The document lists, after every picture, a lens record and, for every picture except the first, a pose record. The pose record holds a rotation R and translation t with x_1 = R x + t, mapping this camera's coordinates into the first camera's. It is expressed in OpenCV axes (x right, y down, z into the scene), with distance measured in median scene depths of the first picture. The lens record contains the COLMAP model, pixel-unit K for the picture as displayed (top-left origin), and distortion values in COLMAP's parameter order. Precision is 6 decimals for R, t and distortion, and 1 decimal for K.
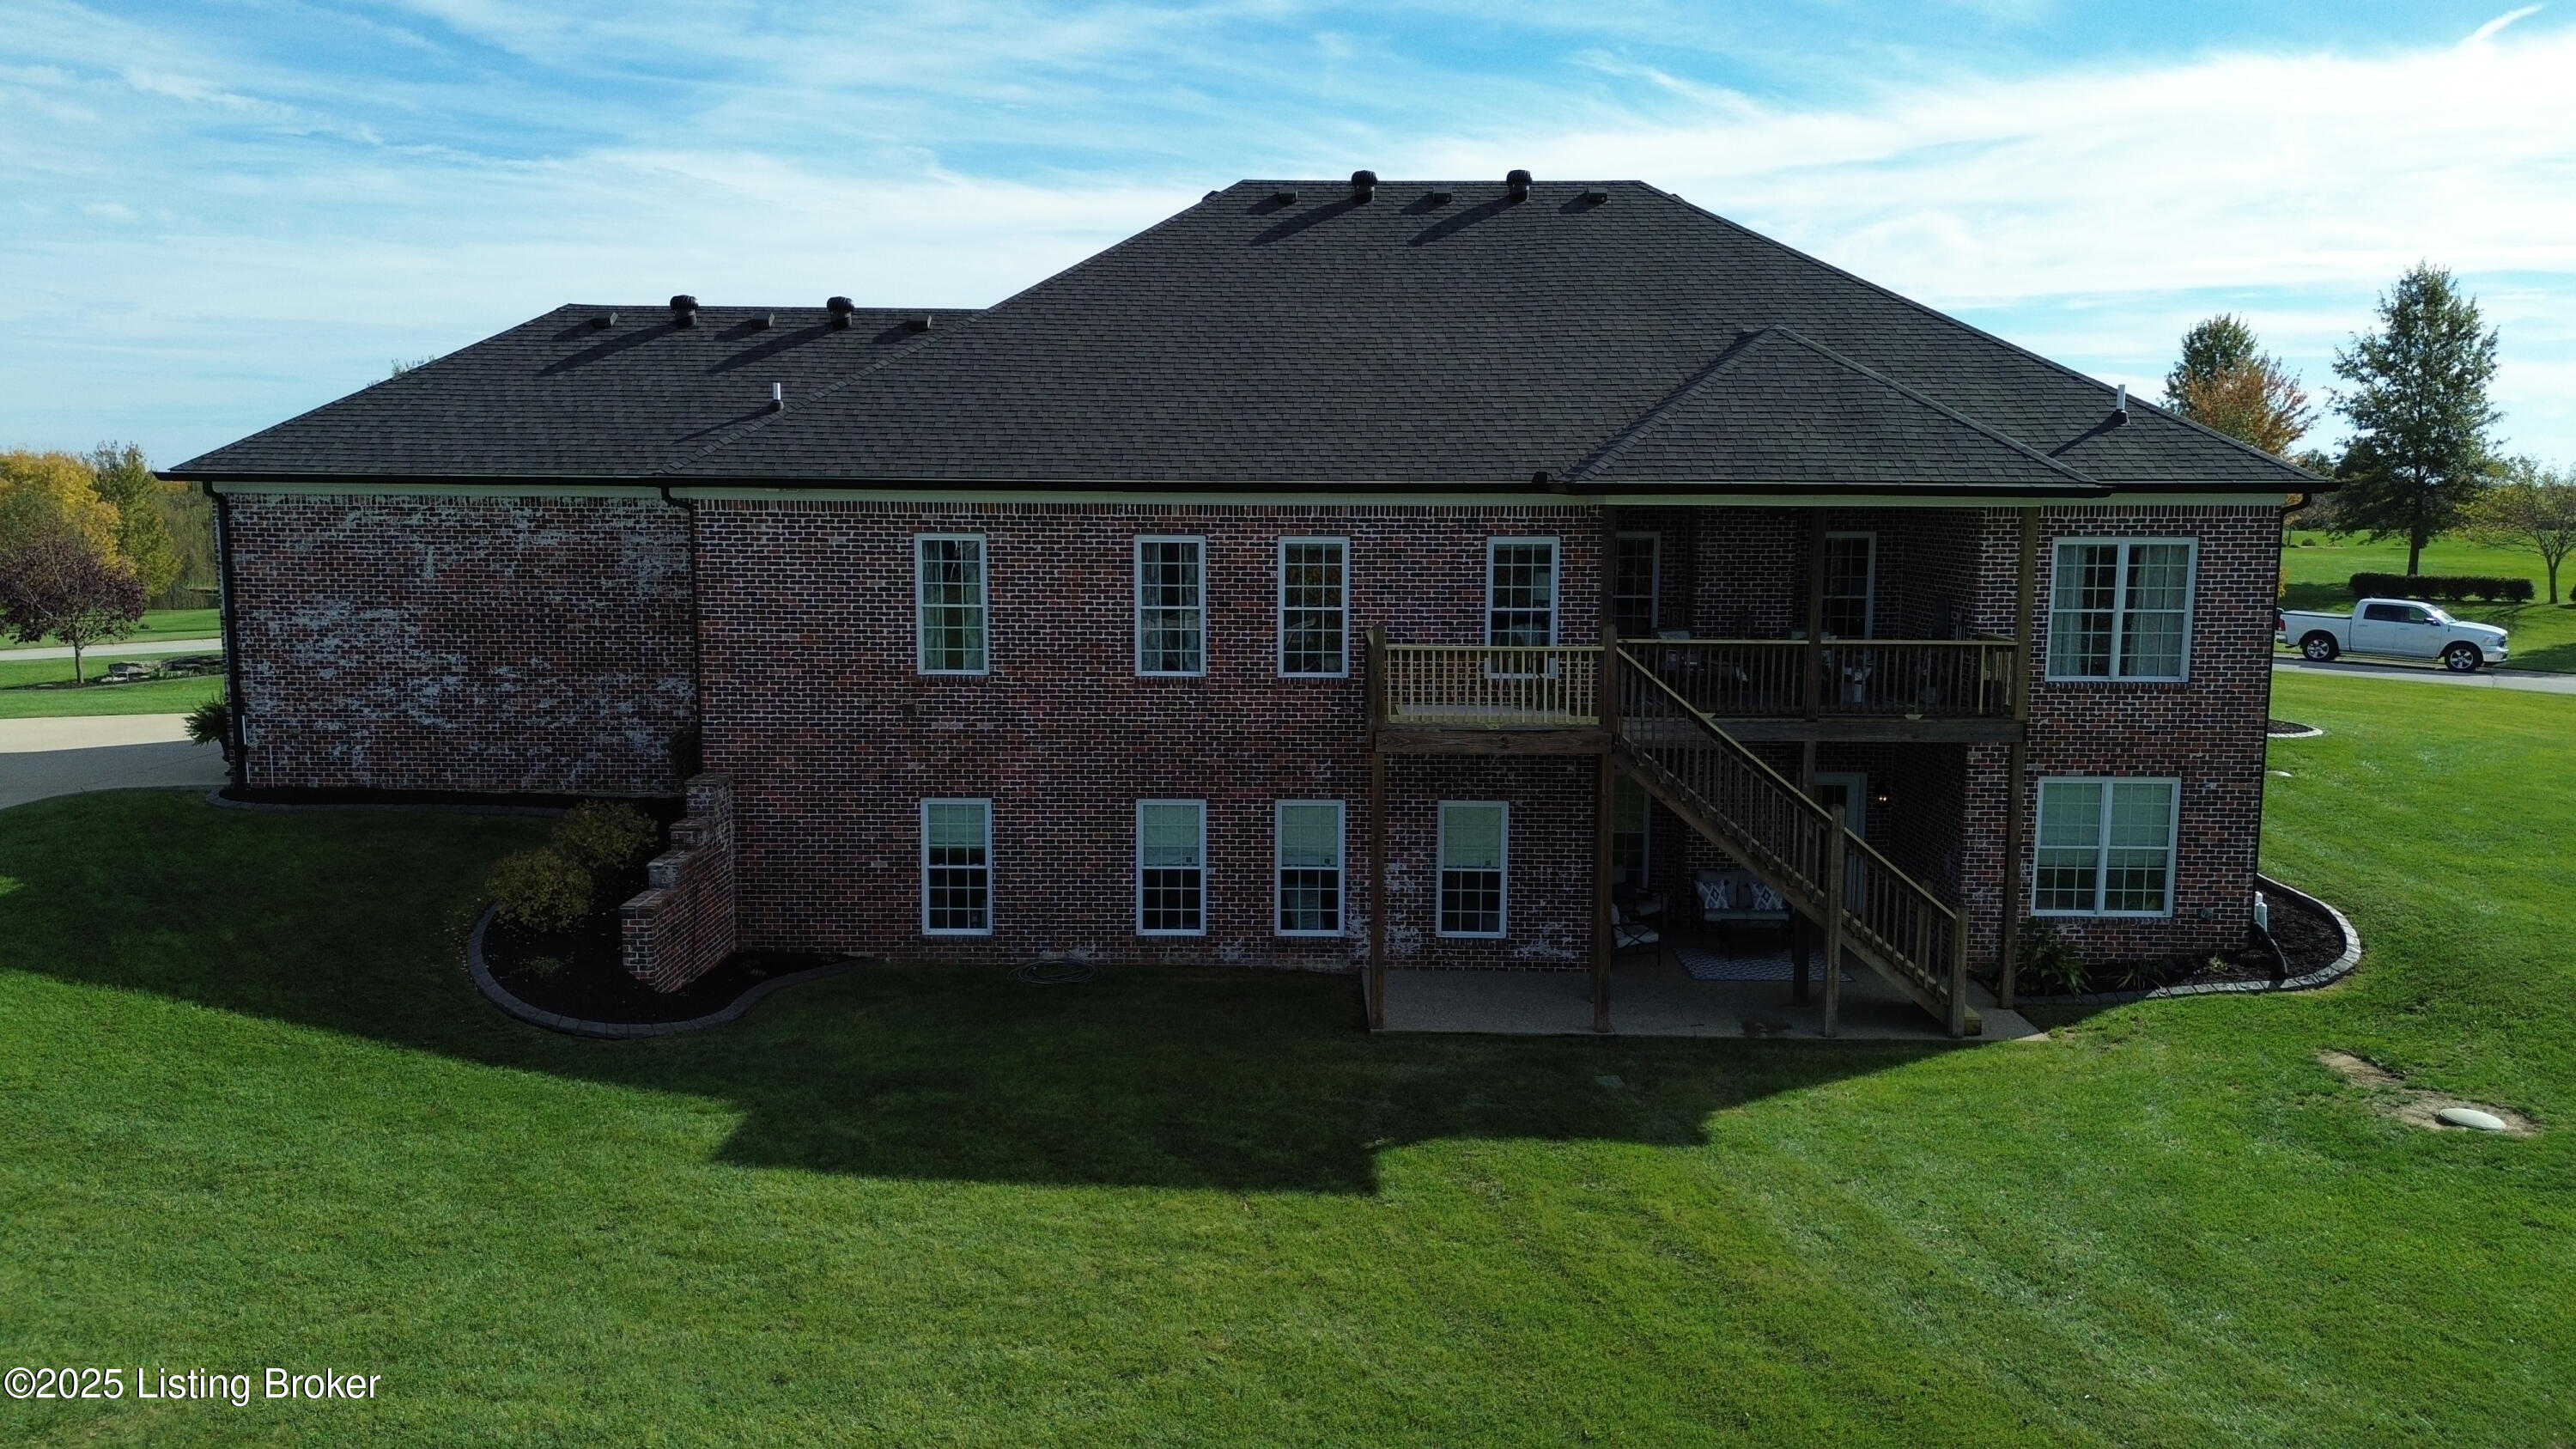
lens RADIAL K [[1817.0, 0, 1283.5], [0, 1817.0, 714.3], [0, 0, 1]] dist [0.099119, -0.103302]
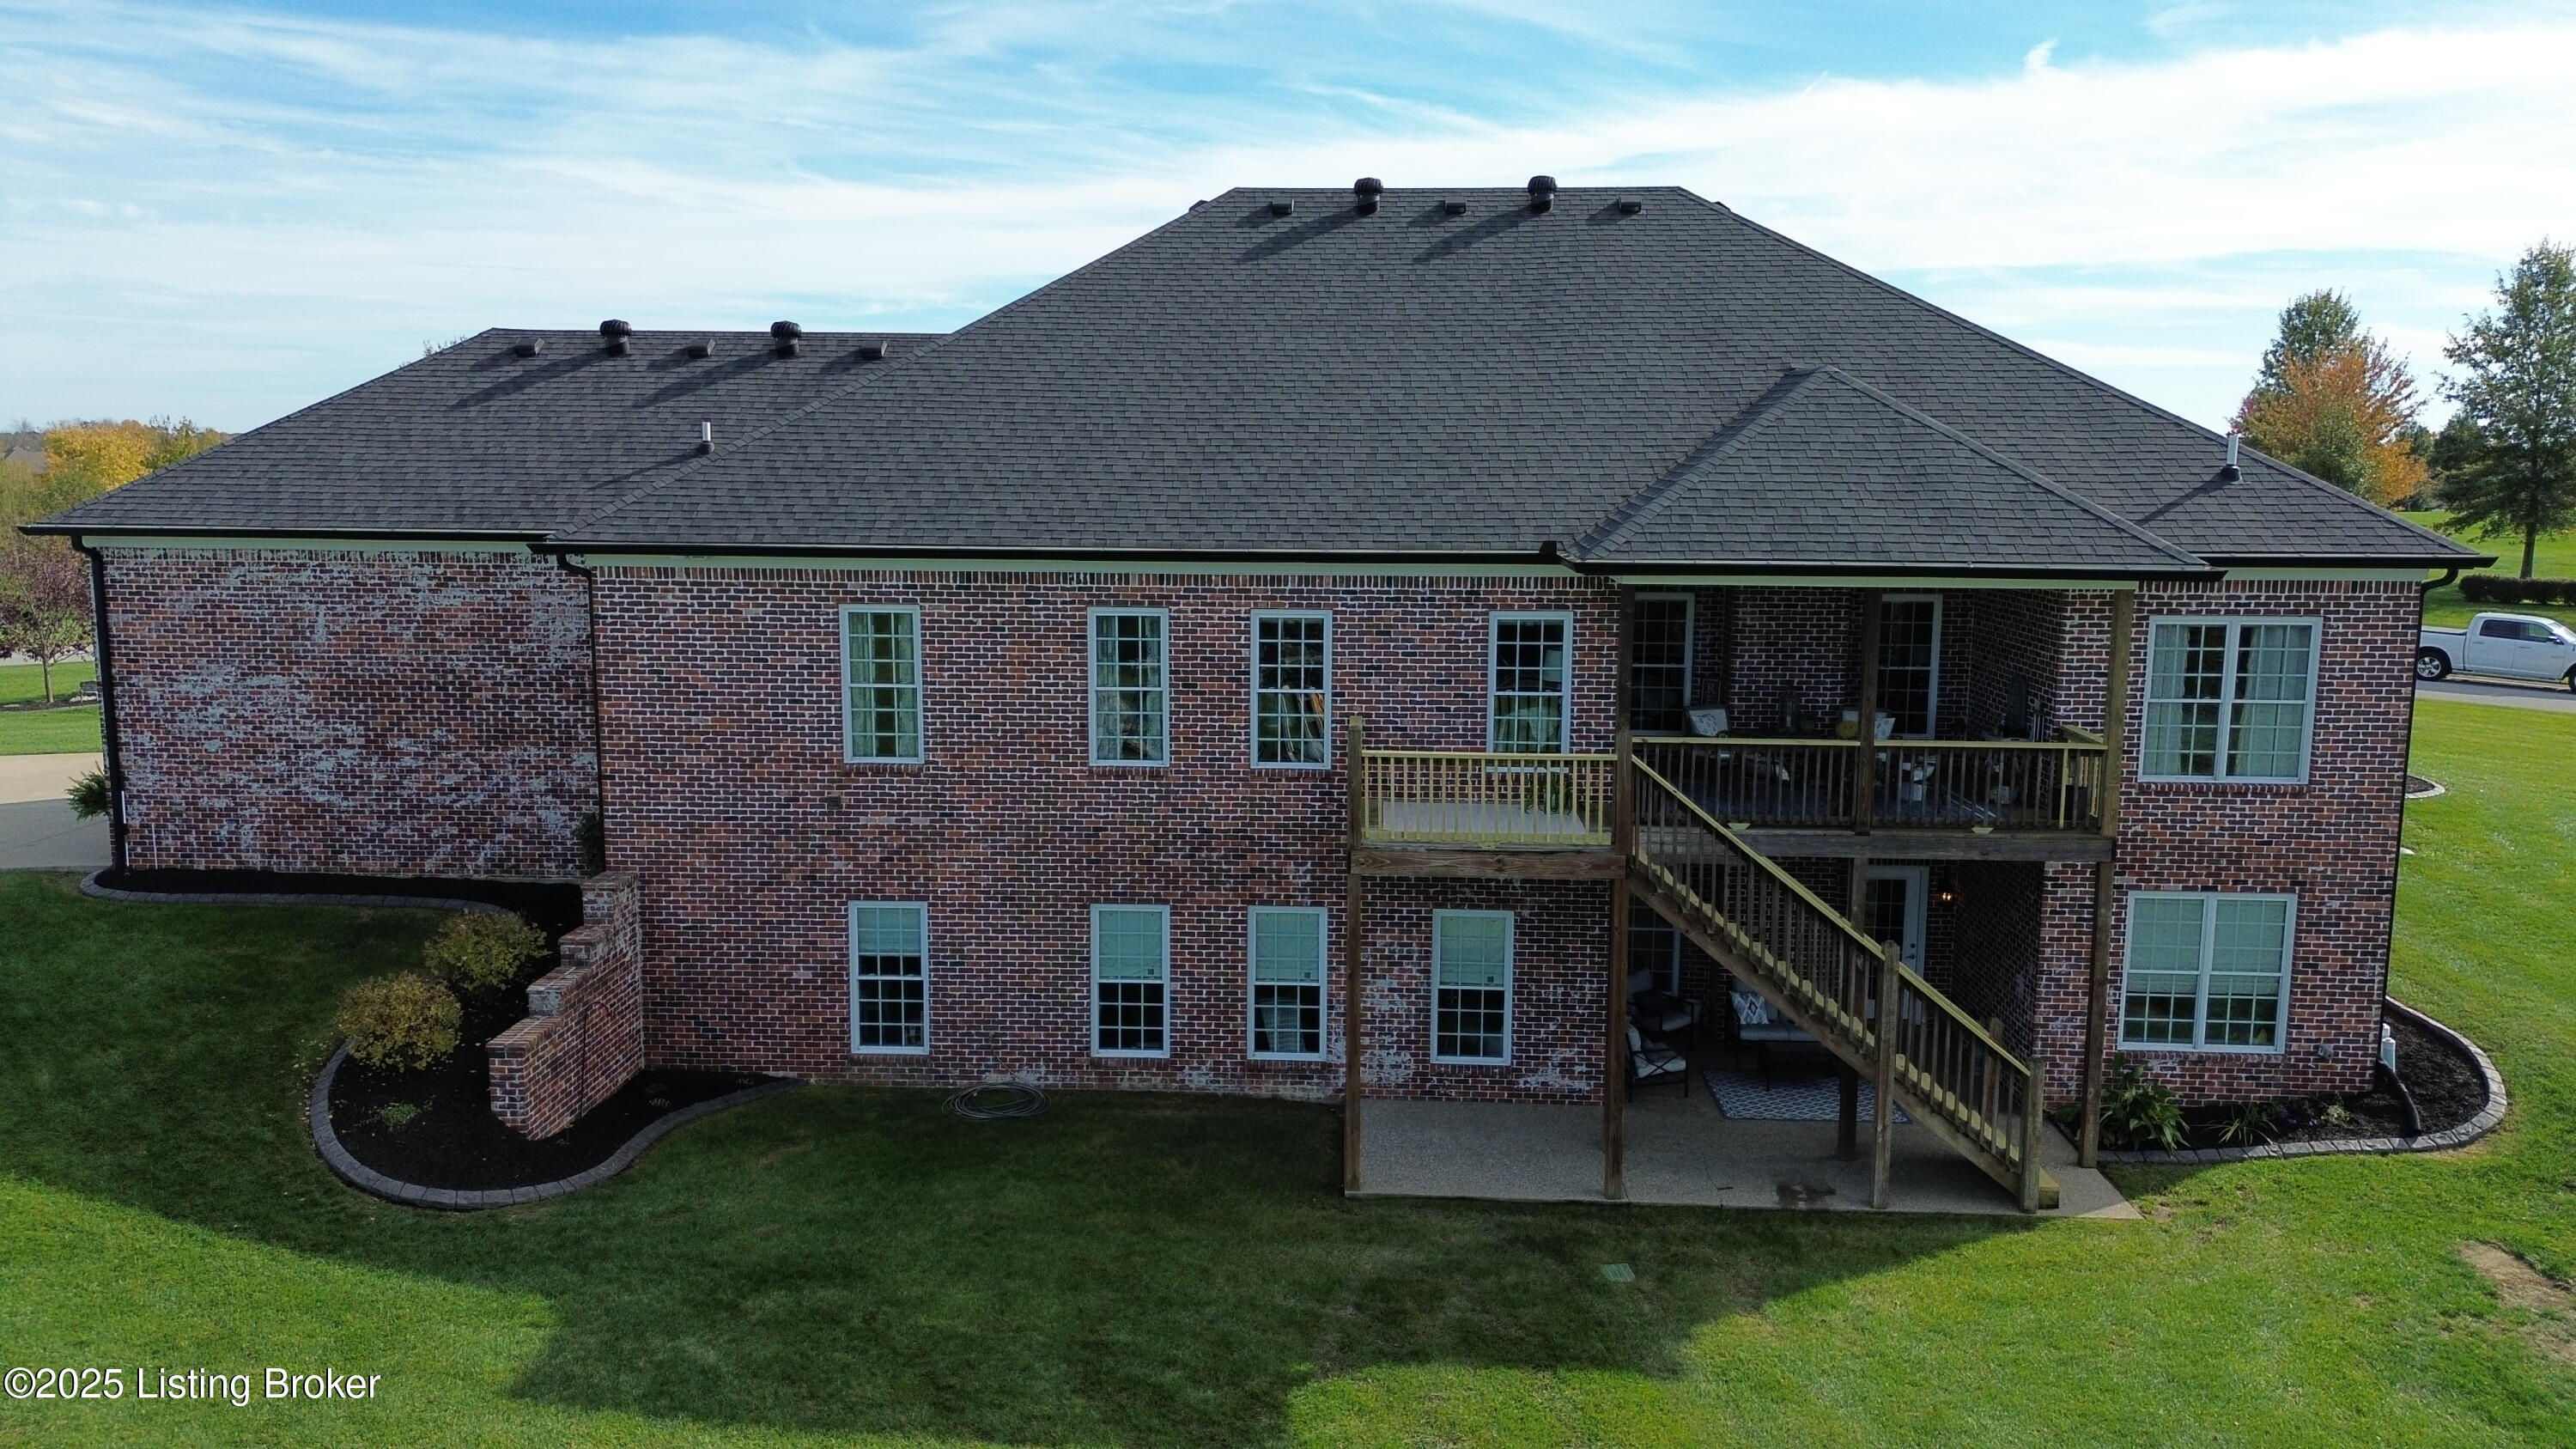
lens RADIAL K [[1817.0, 0, 1283.5], [0, 1817.0, 714.3], [0, 0, 1]] dist [0.099119, -0.103302]
pose [[0.999376, 0.005847, -0.034821, 0.043073], [-0.005130, 0.999774, 0.020644, -0.064642], [0.034934, -0.020453, 0.999180, 0.121823]]
